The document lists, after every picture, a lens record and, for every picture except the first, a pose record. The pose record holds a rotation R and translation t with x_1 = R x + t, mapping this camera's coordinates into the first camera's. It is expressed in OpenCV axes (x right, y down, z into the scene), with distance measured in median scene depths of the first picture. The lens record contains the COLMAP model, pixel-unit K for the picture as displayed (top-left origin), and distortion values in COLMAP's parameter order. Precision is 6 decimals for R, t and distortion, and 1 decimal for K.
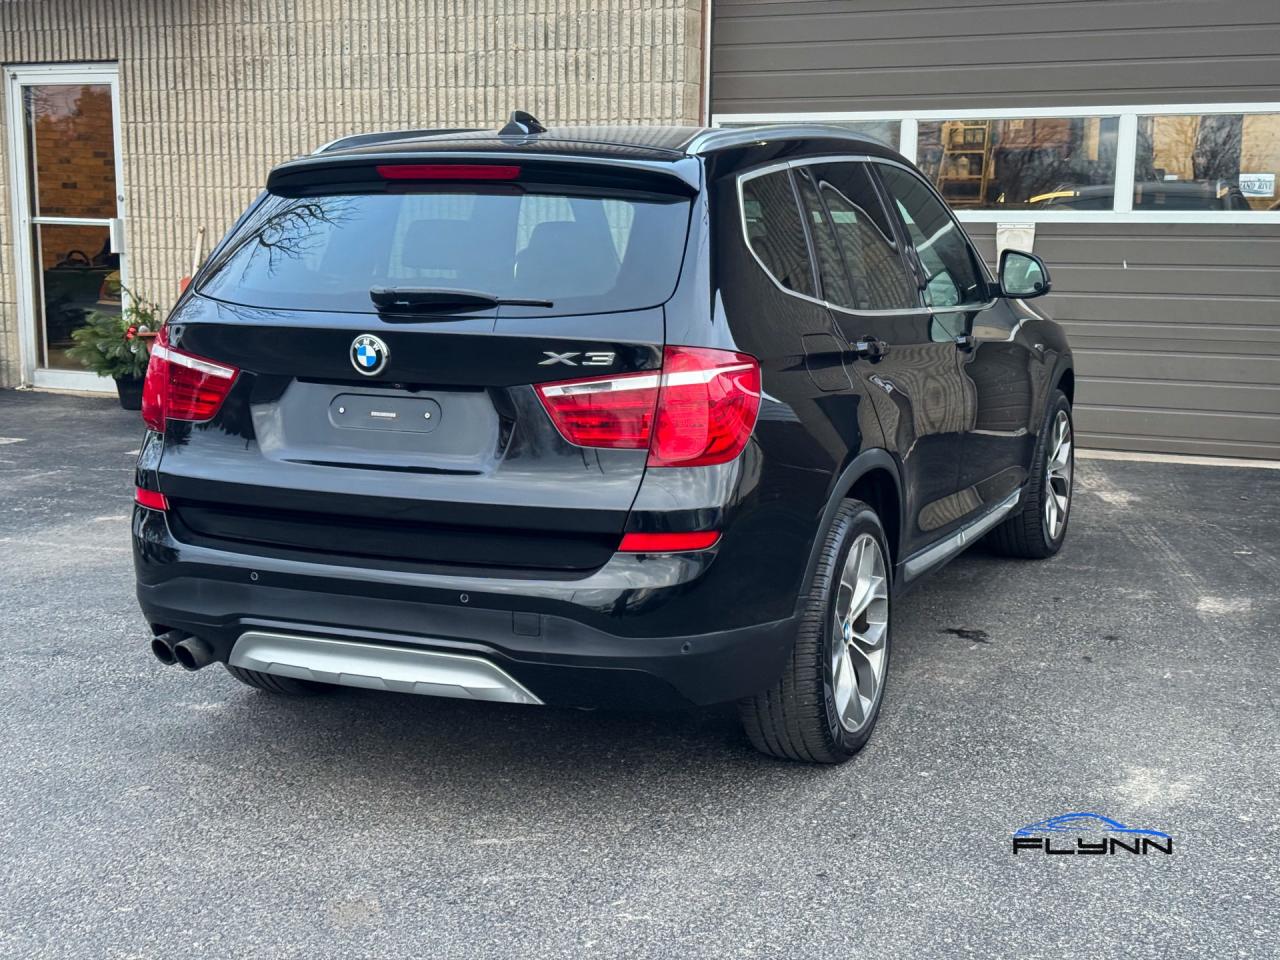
lens RADIAL K [[1780.3, 0, 628.0], [0, 1780.3, 483.6], [0, 0, 1]] dist [0.114736, 0.000000]
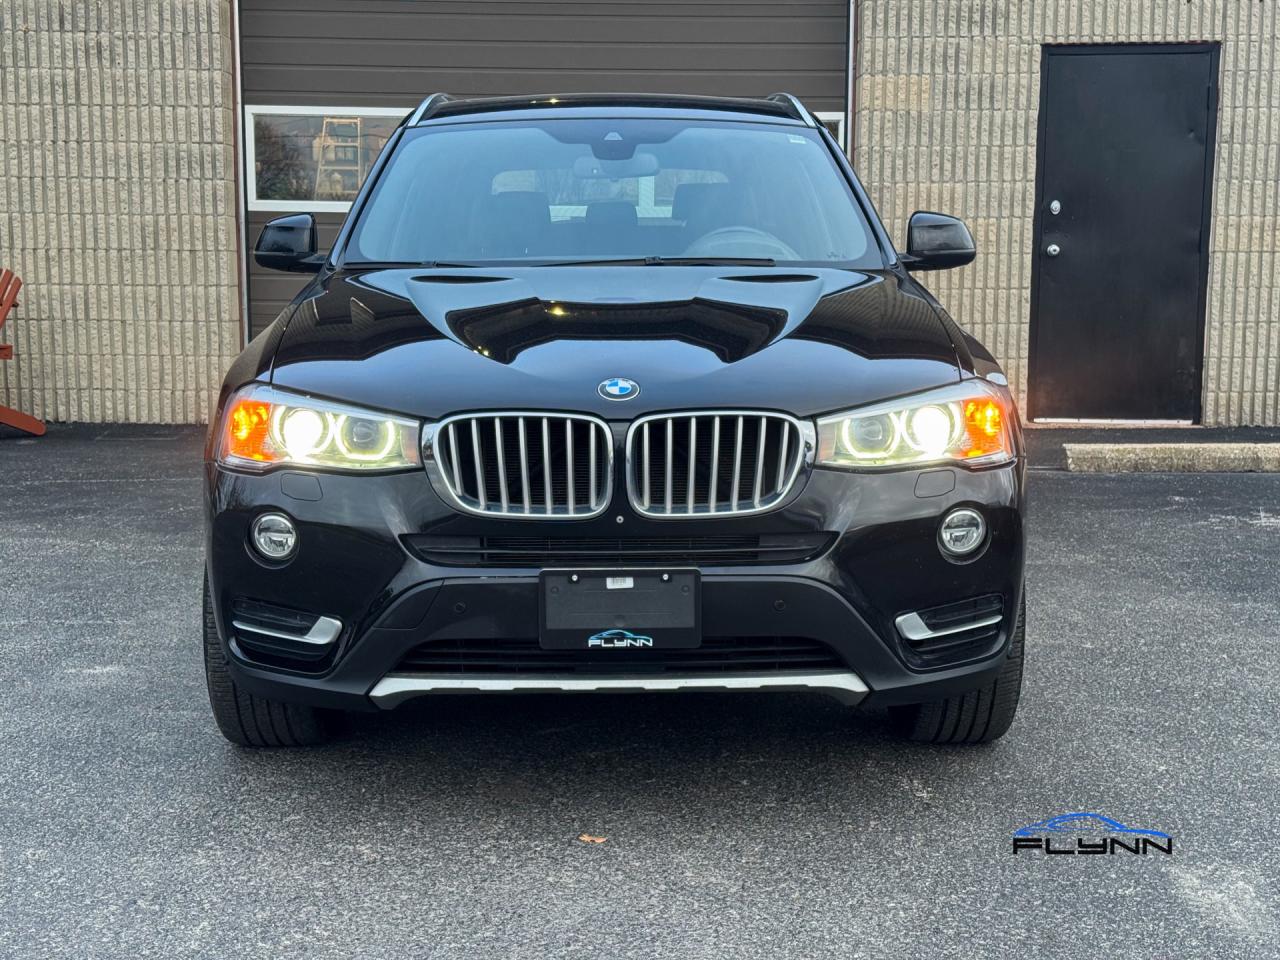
lens RADIAL K [[1780.3, 0, 644.3], [0, 1780.3, 474.7], [0, 0, 1]] dist [0.114736, 0.000000]
pose [[0.906420, -0.056402, 0.418594, -0.327730], [0.066572, 0.997734, -0.009718, 0.043341], [-0.417097, 0.036676, 0.908122, 0.001826]]
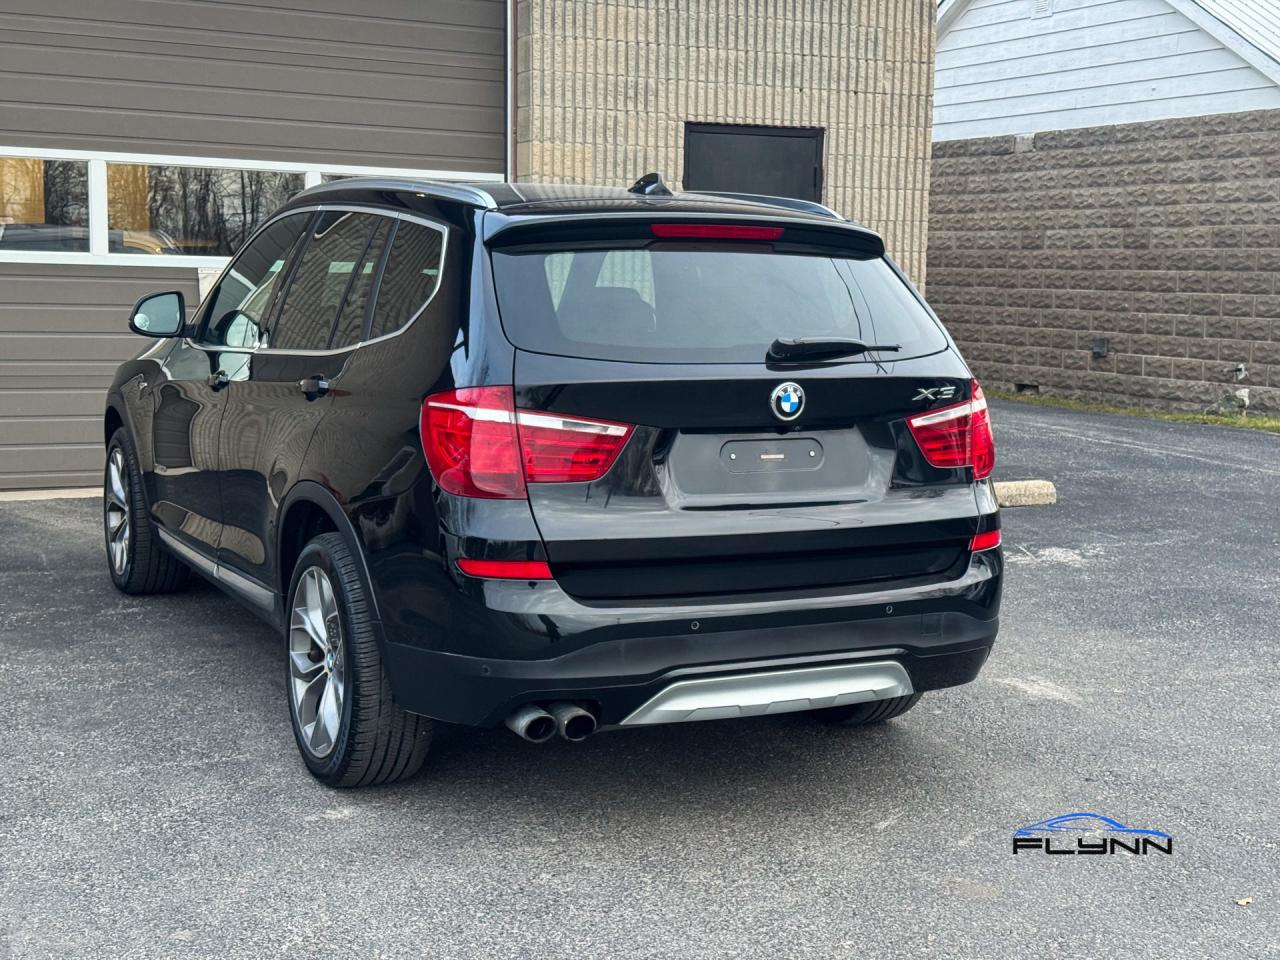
lens RADIAL K [[1780.3, 0, 654.5], [0, 1780.3, 475.0], [0, 0, 1]] dist [0.114736, 0.000000]
pose [[0.633219, -0.084417, 0.769355, -0.719806], [0.104213, 0.994281, 0.023324, -0.042939], [-0.766925, 0.065408, 0.638395, 0.264065]]
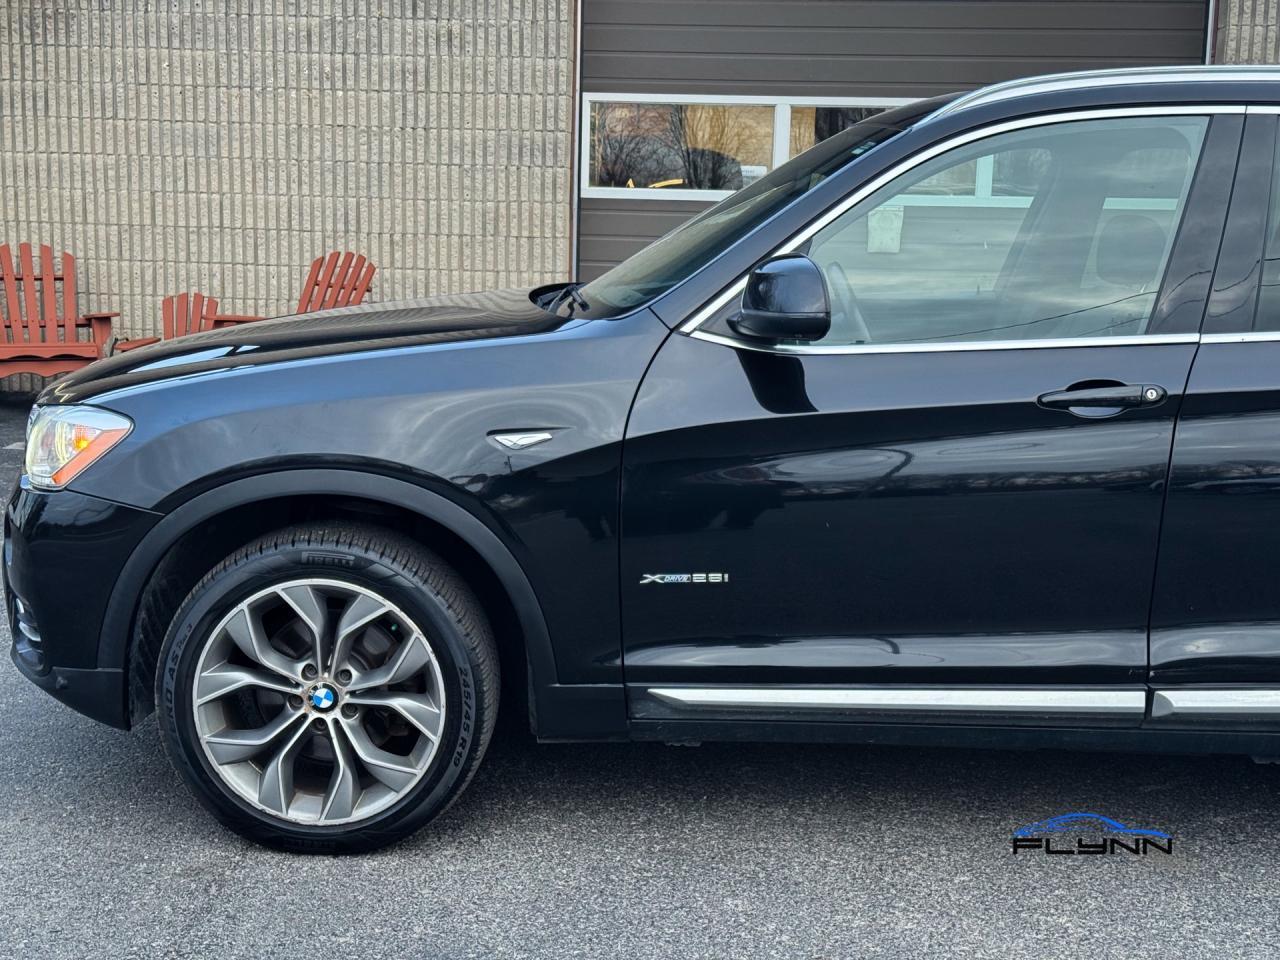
lens RADIAL K [[1780.3, 0, 637.6], [0, 1780.3, 472.2], [0, 0, 1]] dist [0.114736, 0.000000]
pose [[0.937249, -0.038582, 0.346520, -0.502494], [0.037618, 0.999247, 0.009509, -0.002864], [-0.346626, 0.004123, 0.937995, 0.084664]]
